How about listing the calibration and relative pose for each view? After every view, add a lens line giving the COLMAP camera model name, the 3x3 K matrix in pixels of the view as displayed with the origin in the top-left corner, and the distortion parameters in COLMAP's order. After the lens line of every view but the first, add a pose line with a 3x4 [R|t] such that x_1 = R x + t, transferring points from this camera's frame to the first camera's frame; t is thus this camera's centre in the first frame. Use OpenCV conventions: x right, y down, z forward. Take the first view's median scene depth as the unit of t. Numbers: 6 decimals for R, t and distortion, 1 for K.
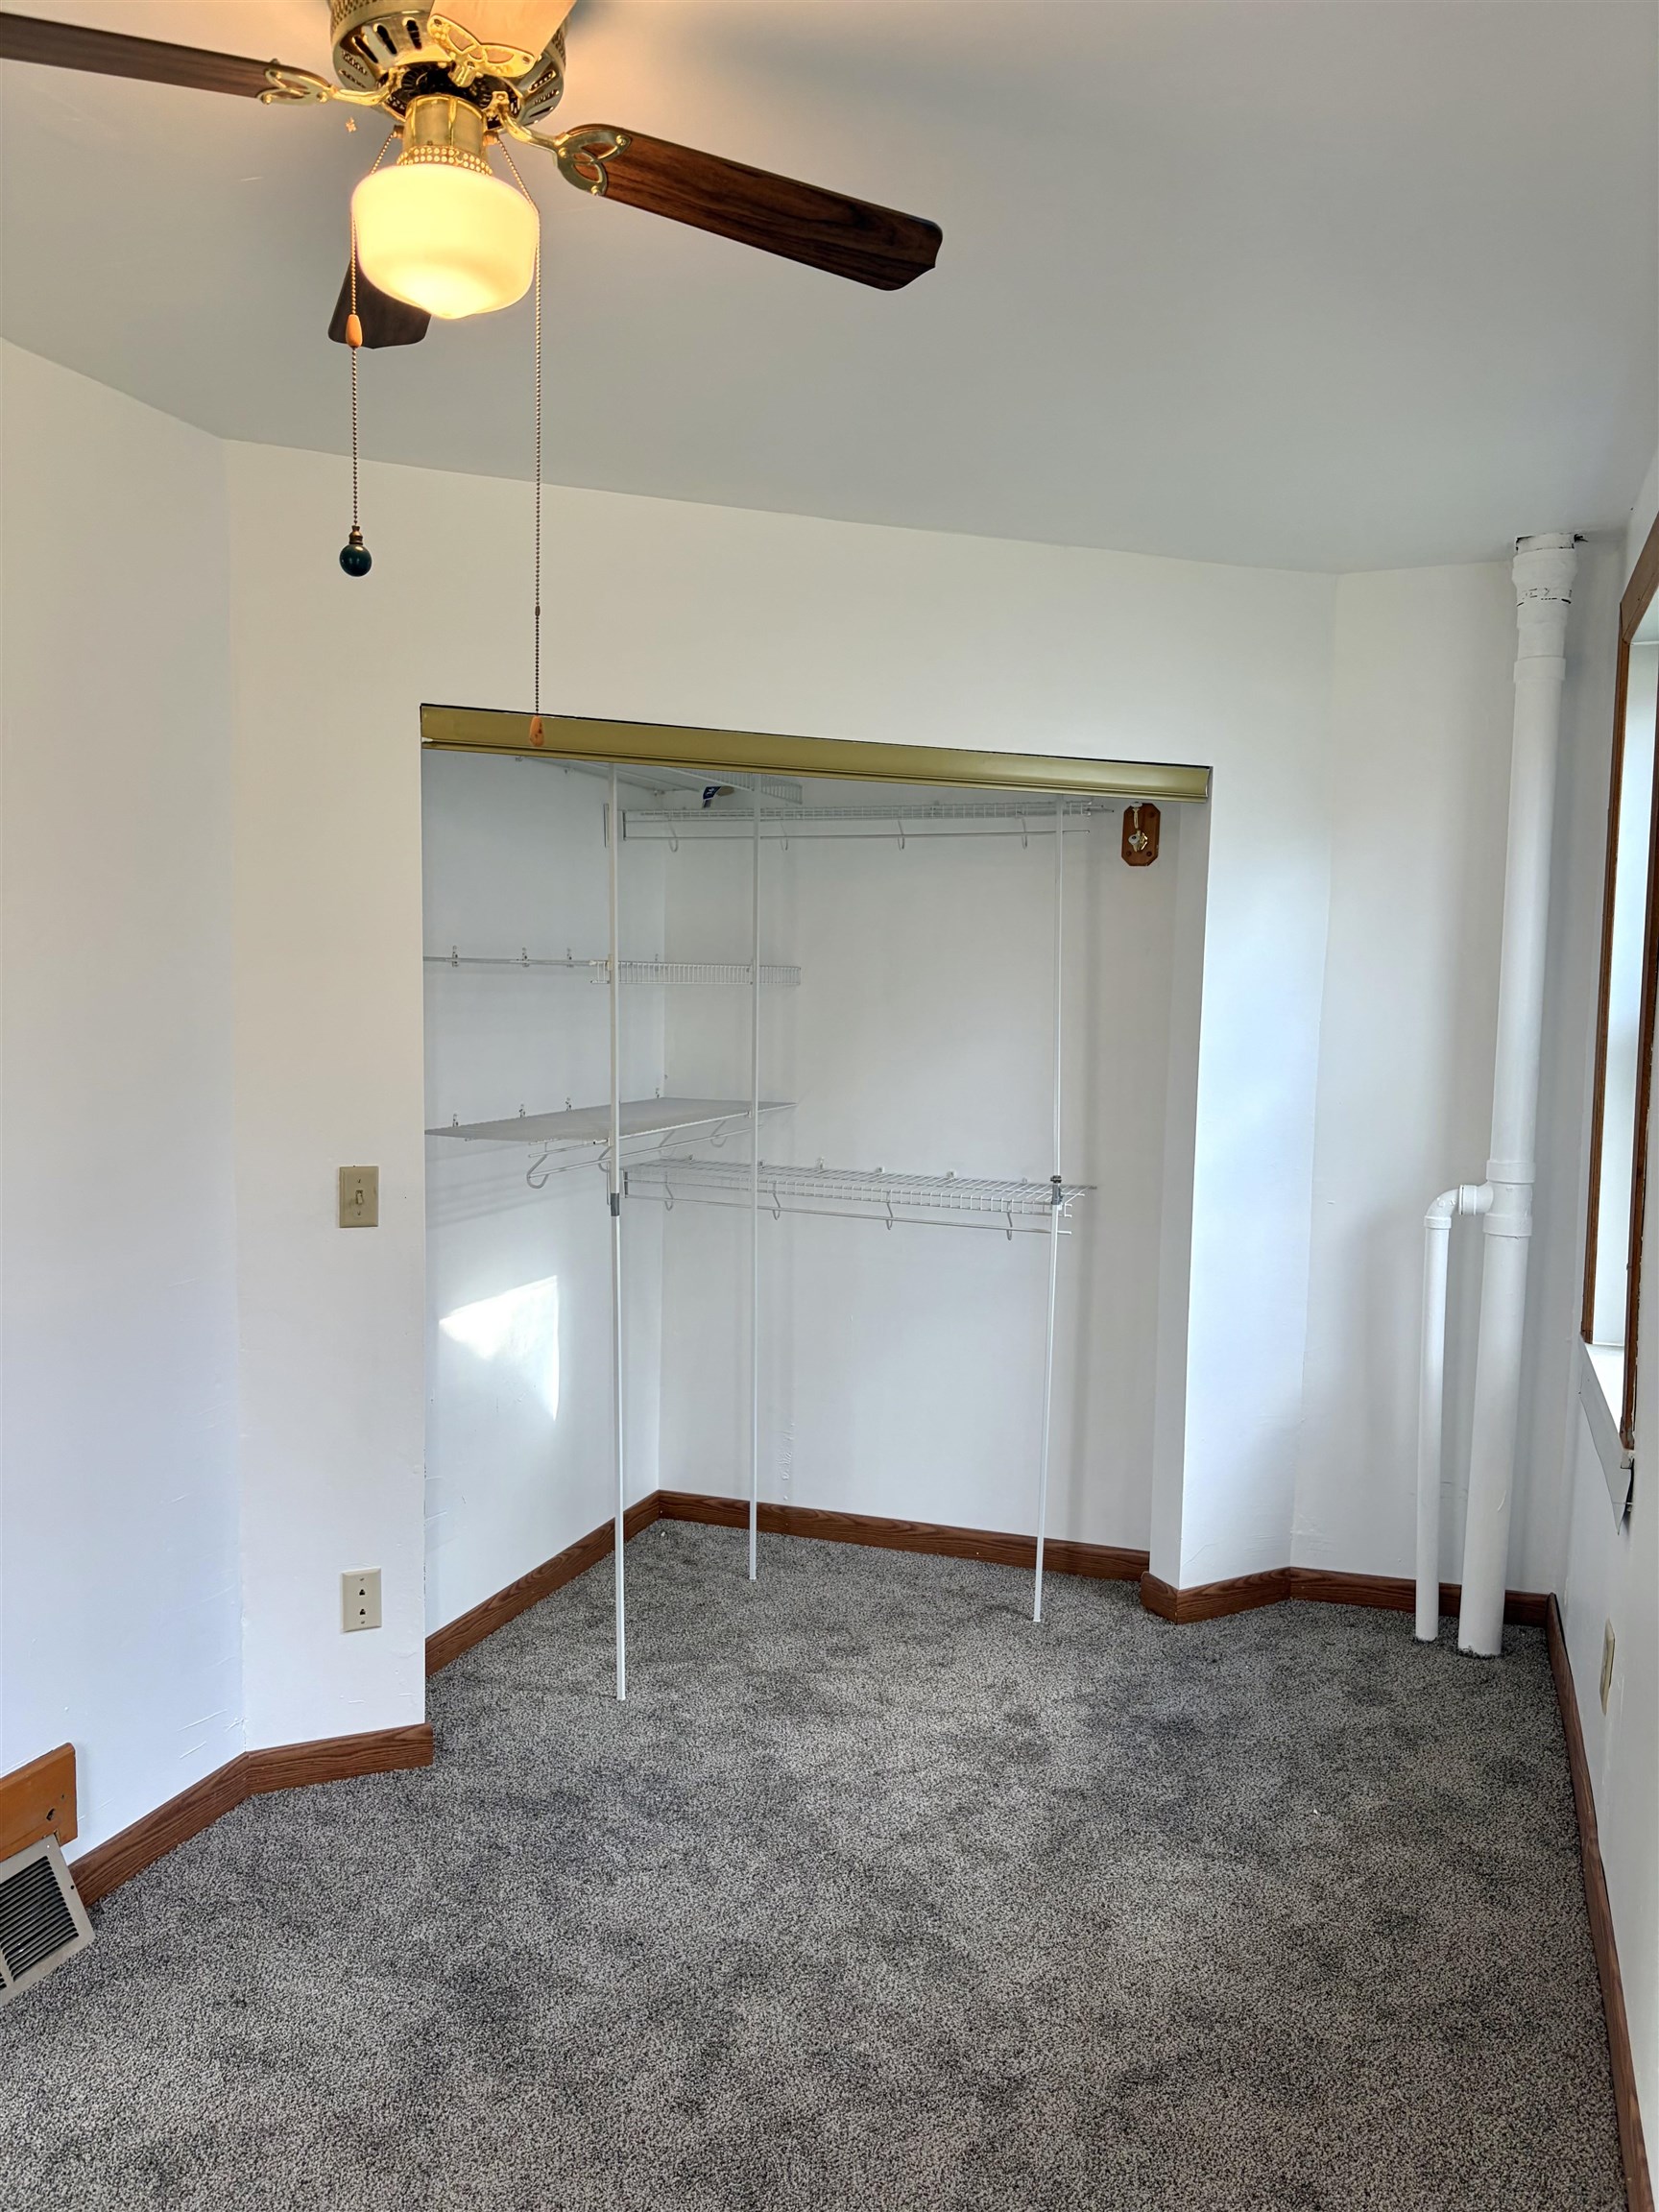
lens RADIAL K [[1660.6, 0, 821.5], [0, 1660.6, 1110.6], [0, 0, 1]] dist [0.022647, -0.000470]
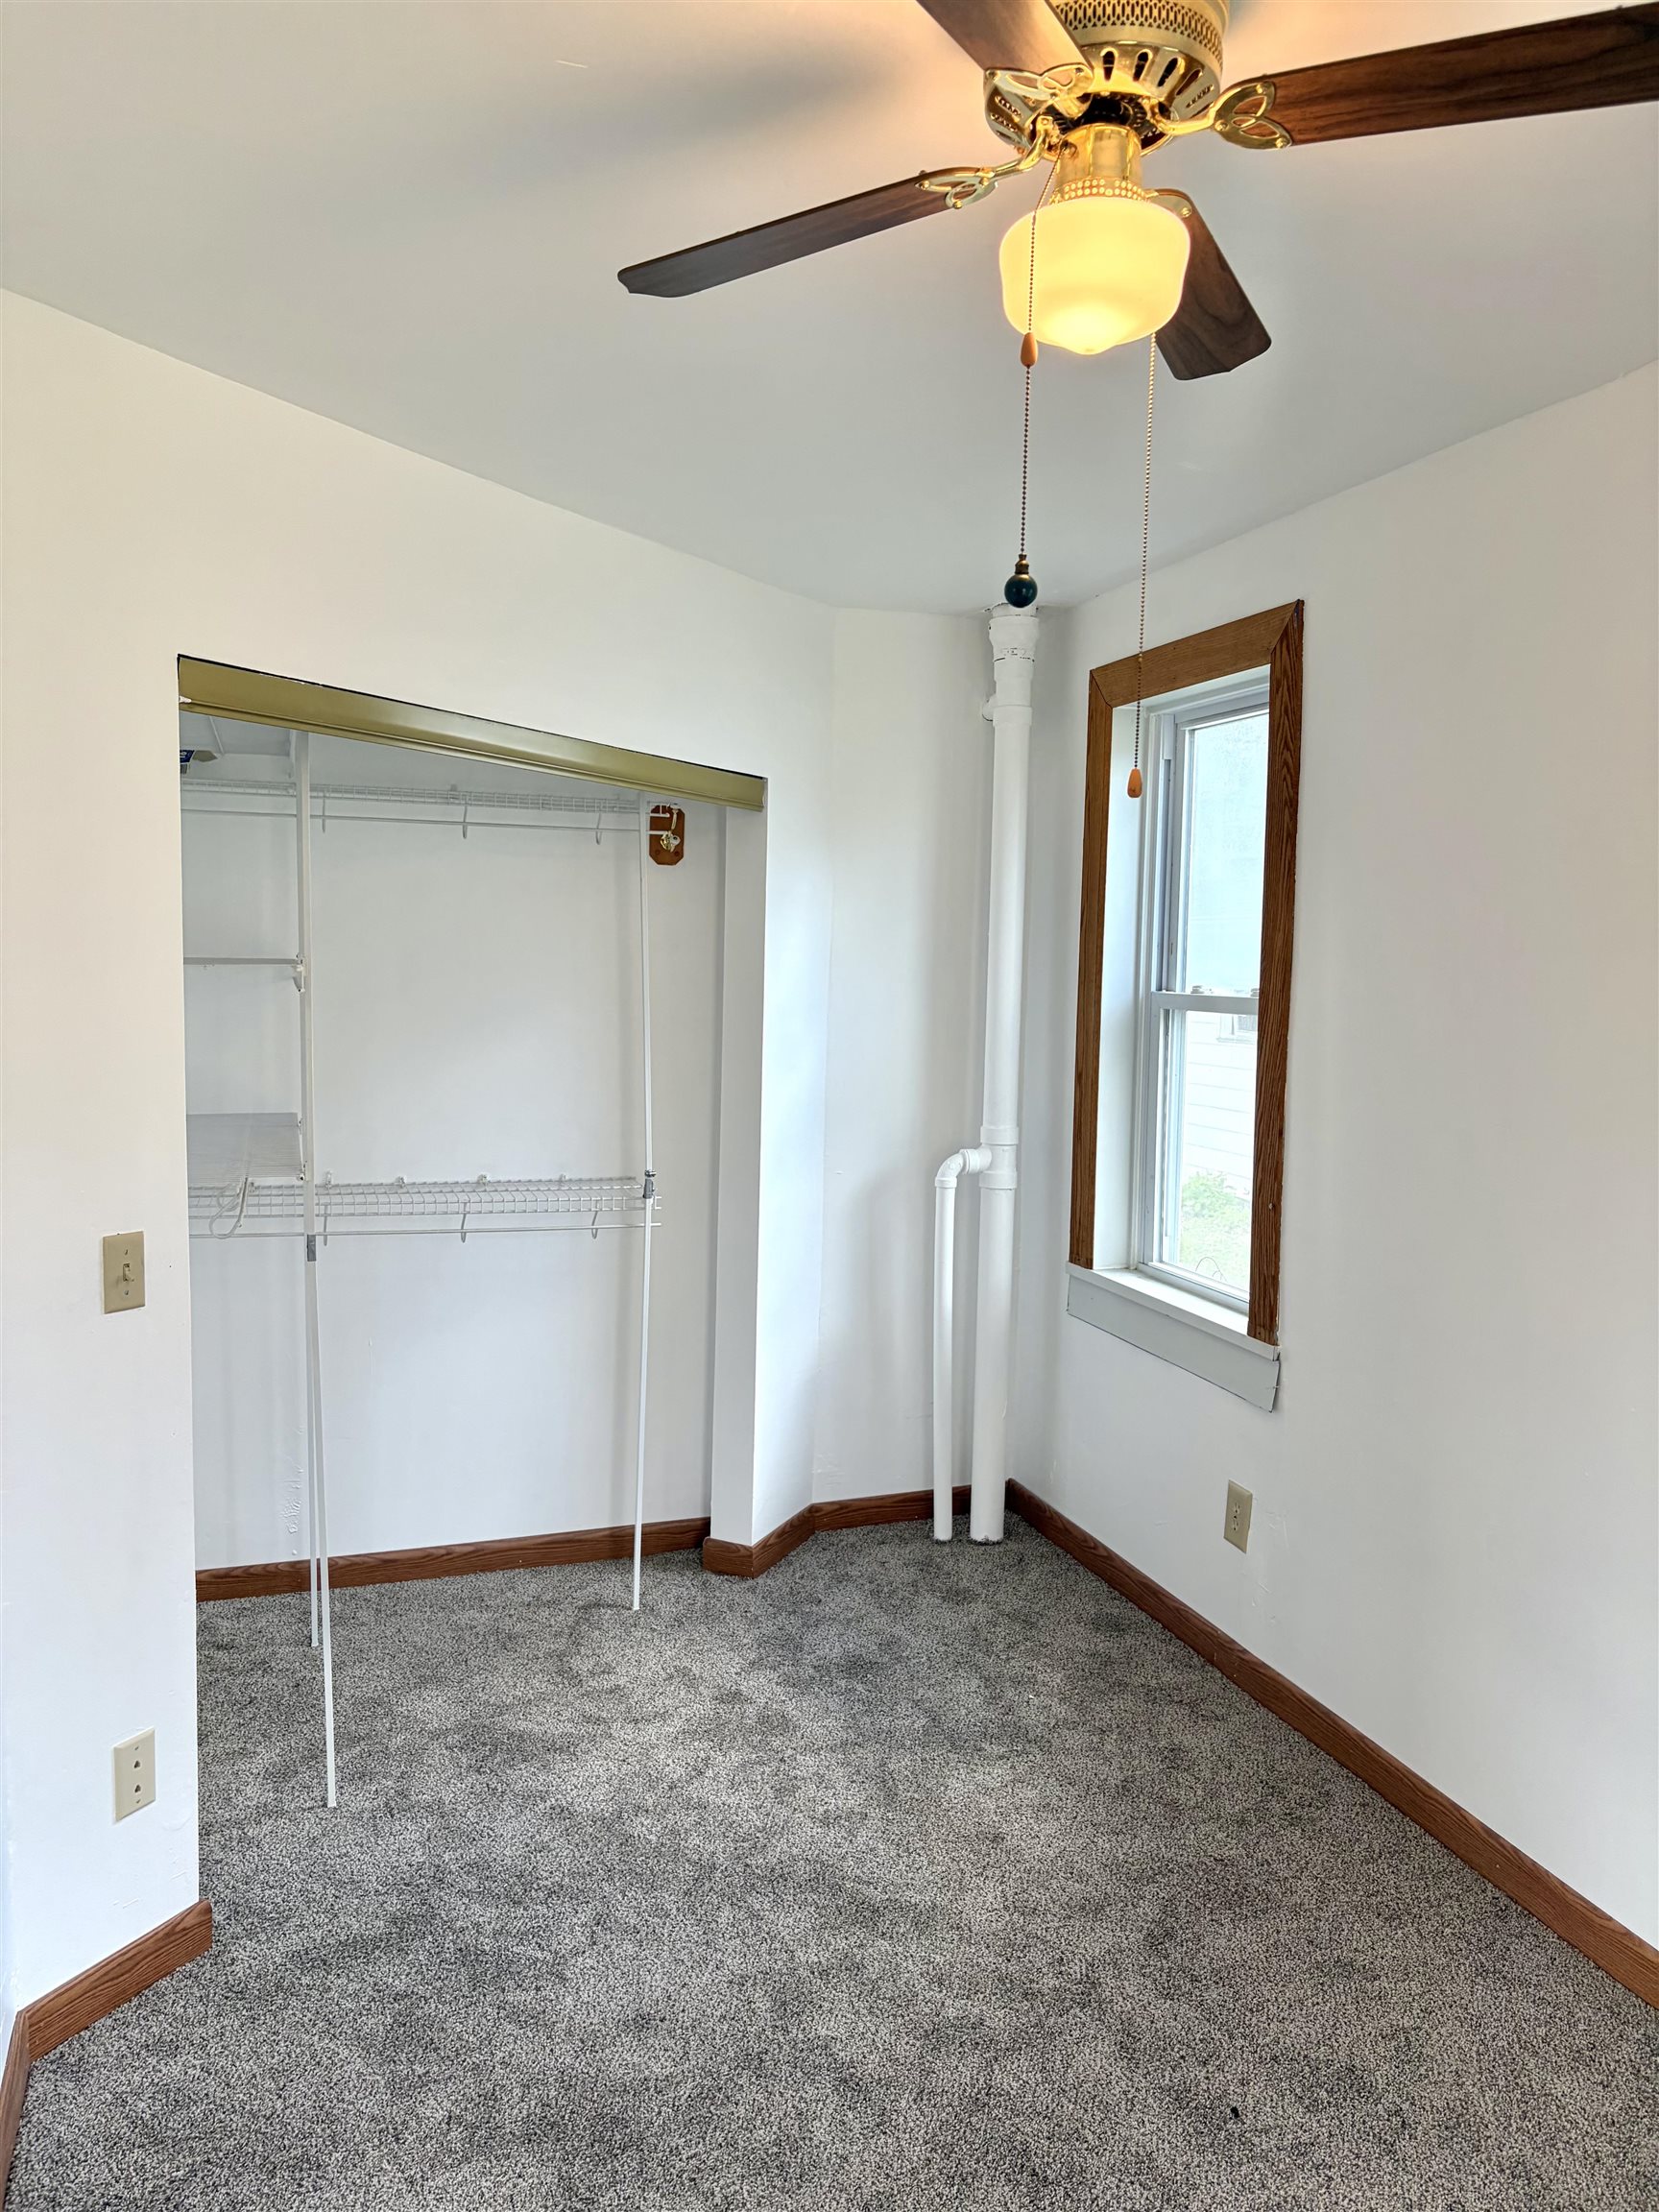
lens RADIAL K [[1660.6, 0, 824.0], [0, 1660.6, 1111.1], [0, 0, 1]] dist [0.022647, -0.000470]
pose [[0.786577, -0.061579, 0.614414, -0.429153], [0.046654, 0.998098, 0.040308, -0.035449], [-0.615727, -0.003040, 0.787954, 0.145522]]
